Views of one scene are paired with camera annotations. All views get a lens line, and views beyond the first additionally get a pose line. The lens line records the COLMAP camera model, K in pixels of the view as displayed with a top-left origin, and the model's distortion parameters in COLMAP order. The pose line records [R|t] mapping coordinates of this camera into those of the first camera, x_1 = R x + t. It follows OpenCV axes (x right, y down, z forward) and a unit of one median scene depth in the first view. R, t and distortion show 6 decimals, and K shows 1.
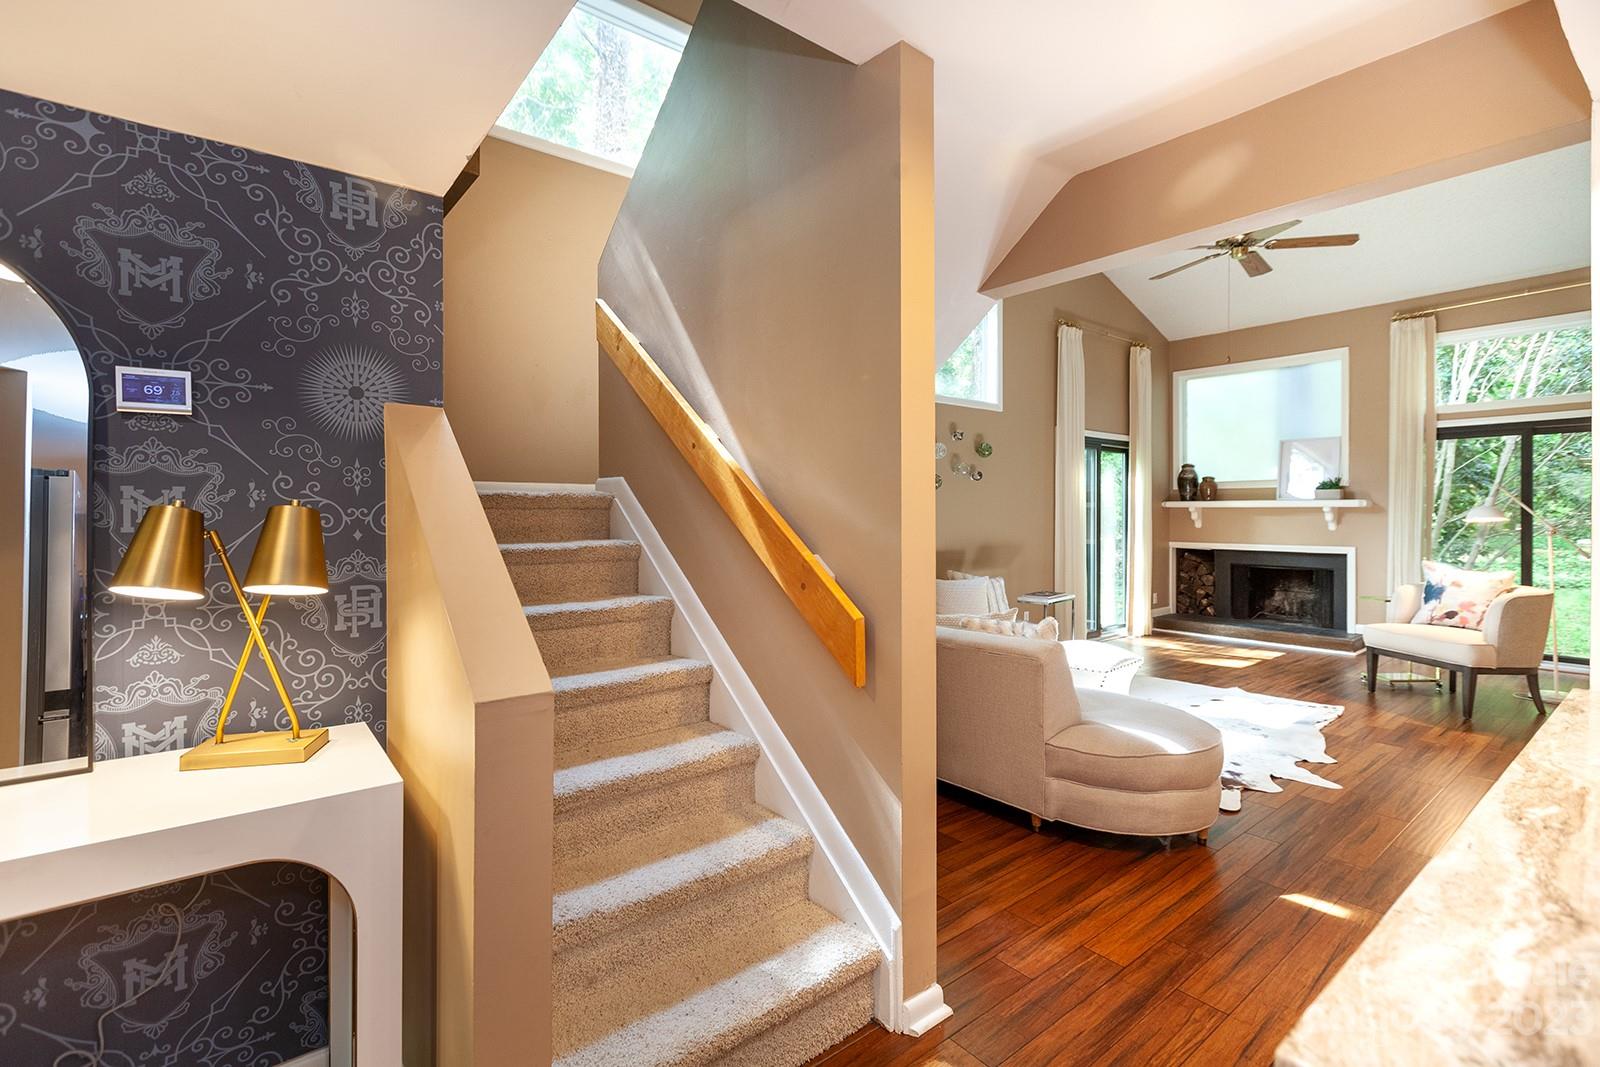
lens RADIAL K [[723.8, 0, 793.9], [0, 723.8, 514.2], [0, 0, 1]] dist [-0.001205, -0.000490]
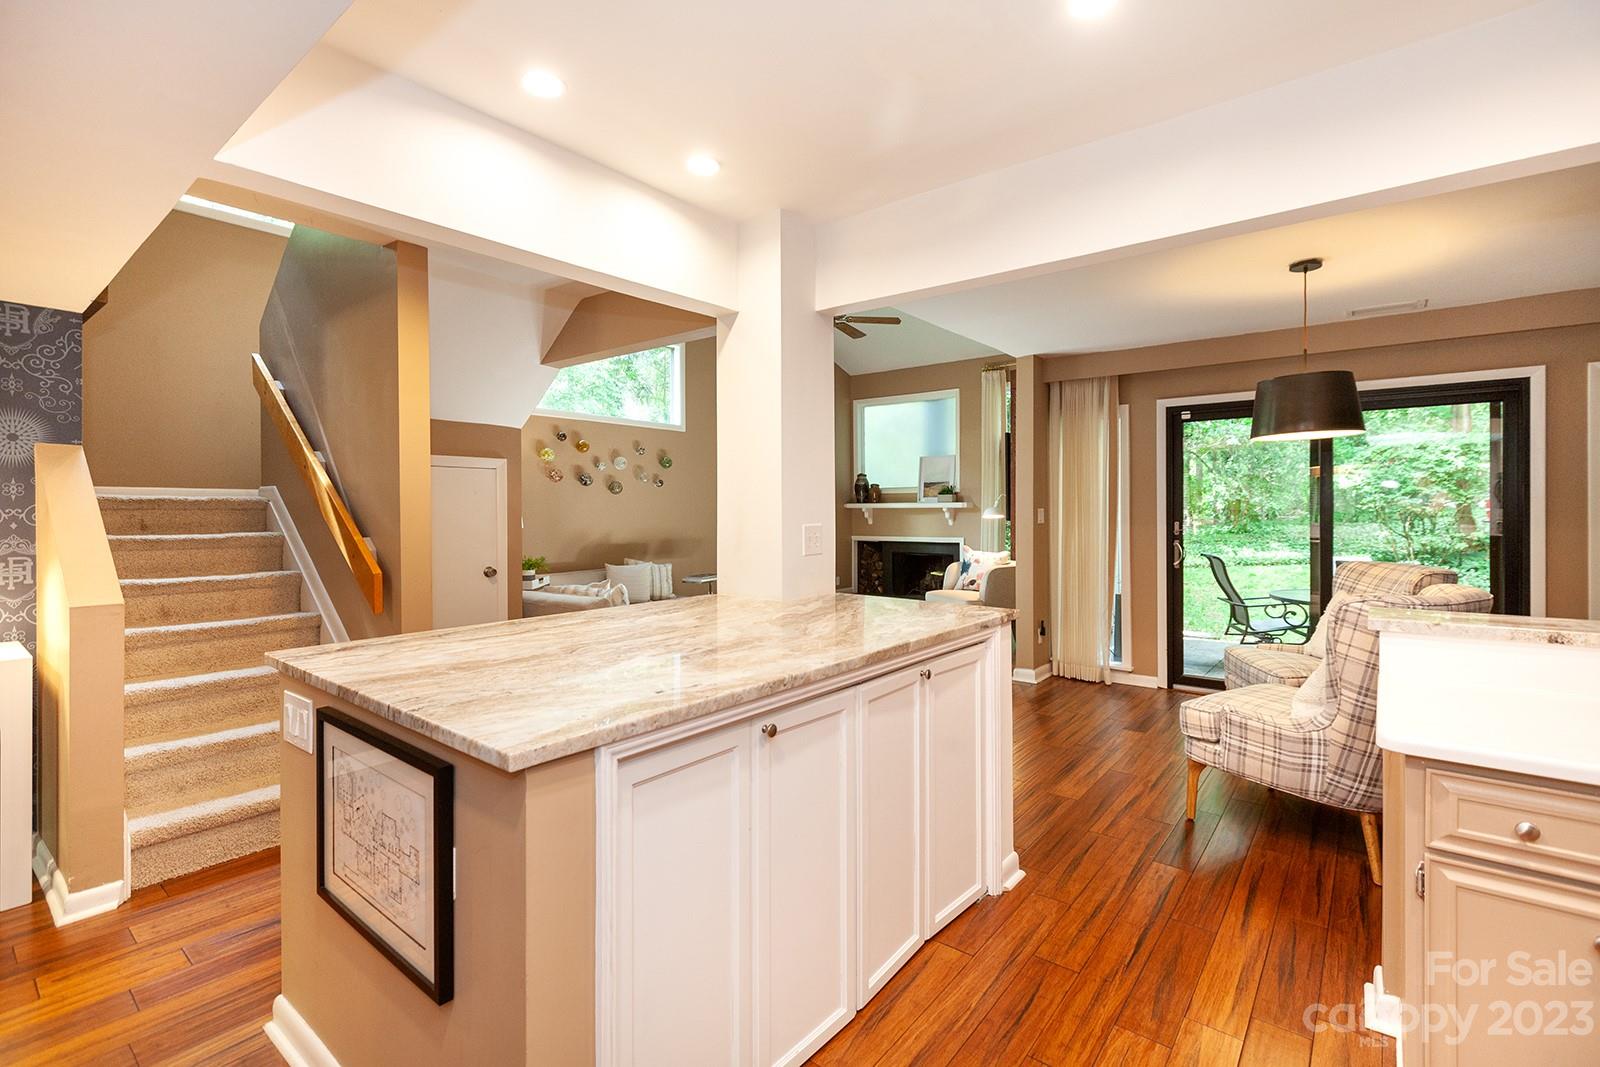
lens RADIAL K [[718.2, 0, 795.4], [0, 718.2, 512.0], [0, 0, 1]] dist [0.001895, -0.000993]
pose [[0.974870, -0.002746, 0.222757, 0.202601], [0.003852, 0.999982, -0.004530, 0.003376], [-0.222740, 0.005275, 0.974864, -0.260264]]
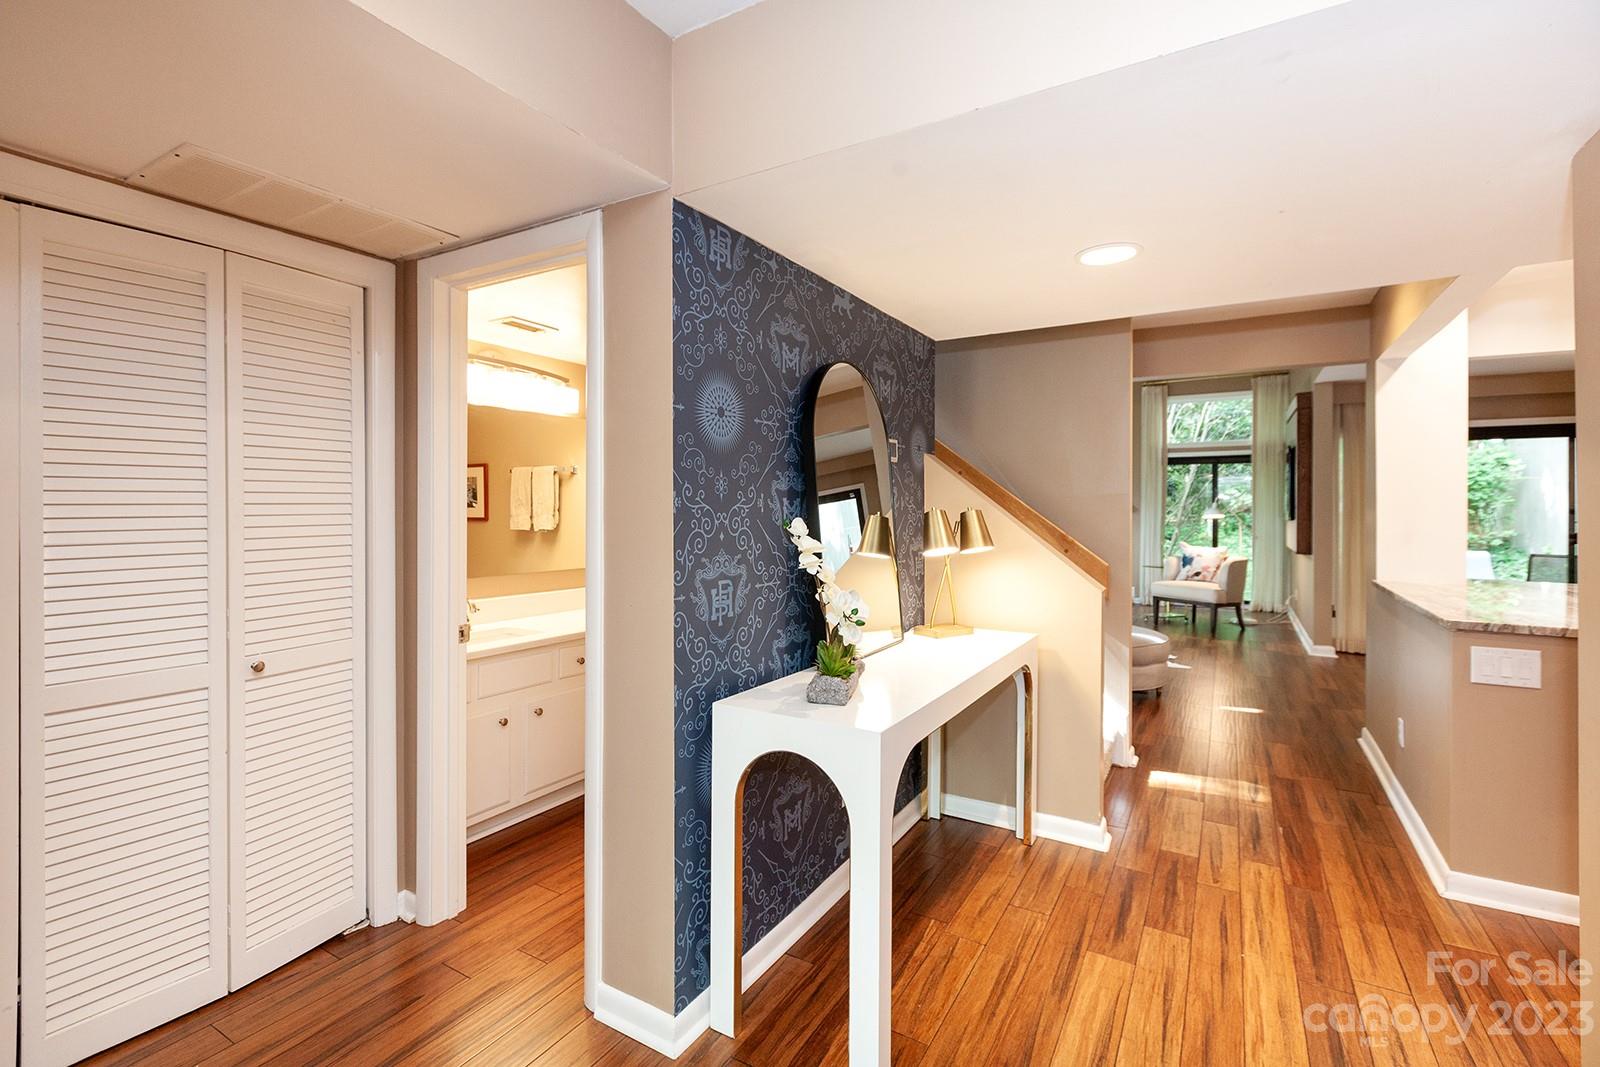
lens RADIAL K [[723.8, 0, 793.9], [0, 723.8, 514.2], [0, 0, 1]] dist [-0.001205, -0.000490]
pose [[0.921585, -0.002514, 0.388167, -0.470126], [0.000697, 0.999988, 0.004822, -0.004190], [-0.388175, -0.004173, 0.921576, -0.128980]]
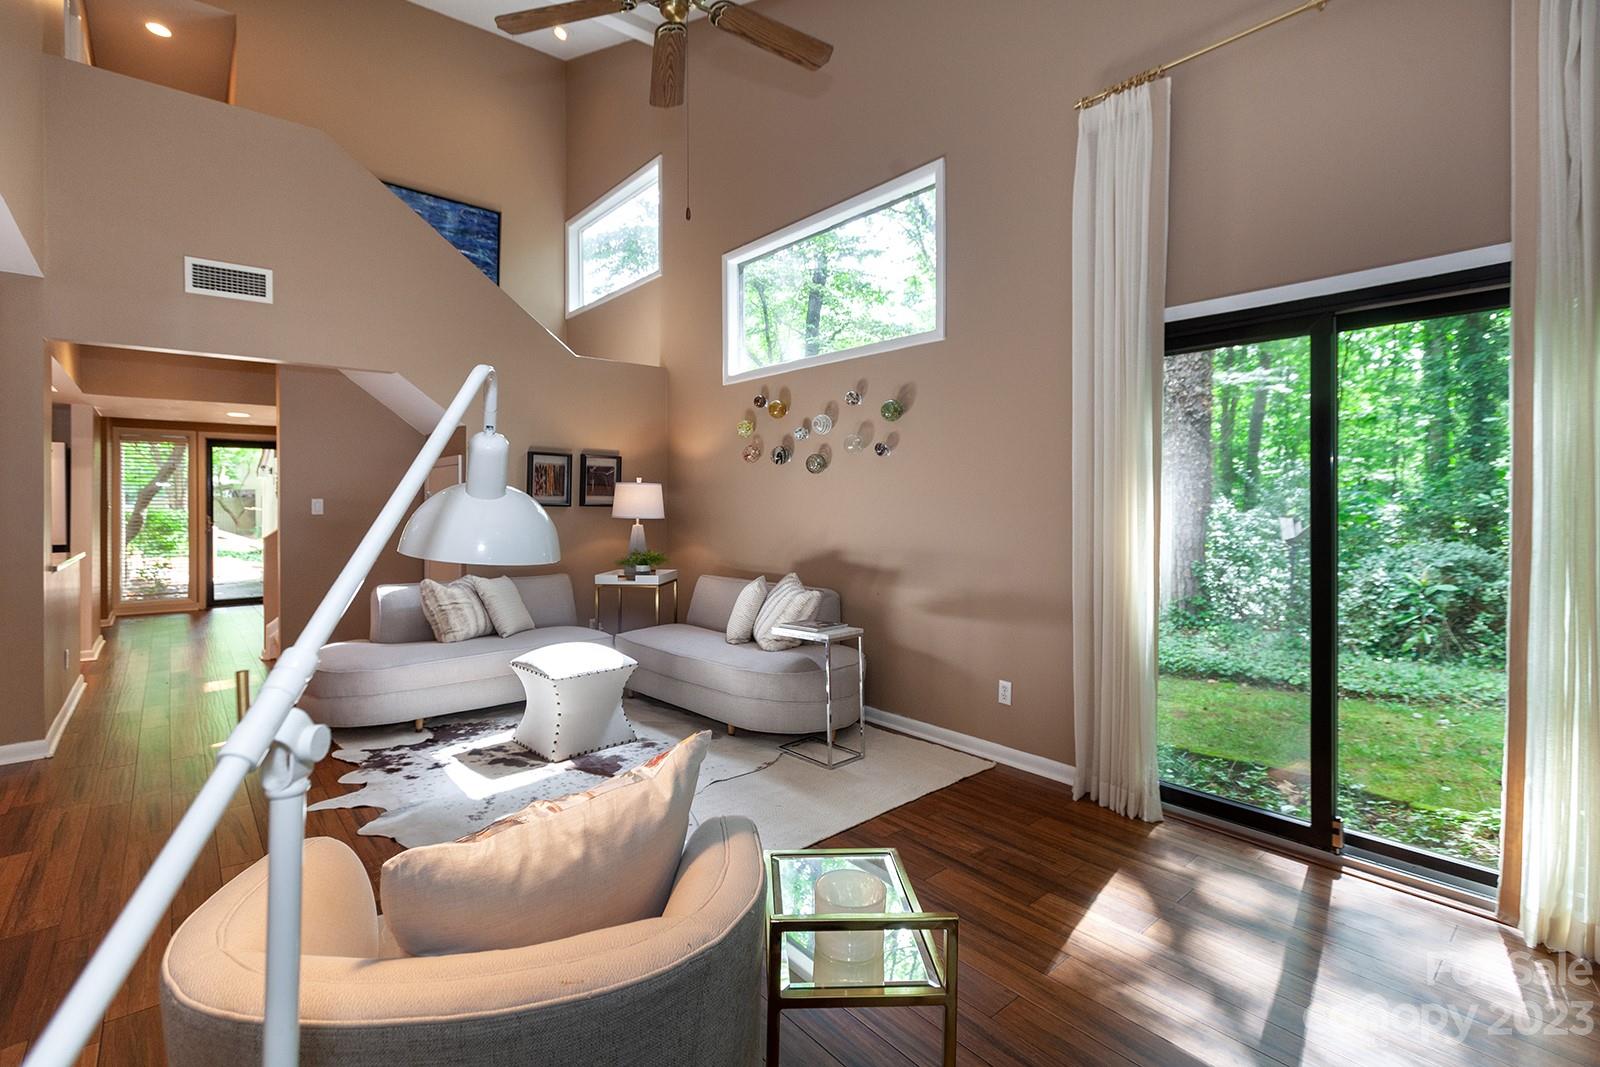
lens RADIAL K [[740.2, 0, 793.2], [0, 740.2, 503.5], [0, 0, 1]] dist [-0.001729, 0.000100]
pose [[0.035125, 0.004355, -0.999373, 0.951864], [-0.002960, 0.999987, 0.004253, -0.004118], [0.999379, 0.002809, 0.035138, 0.883212]]
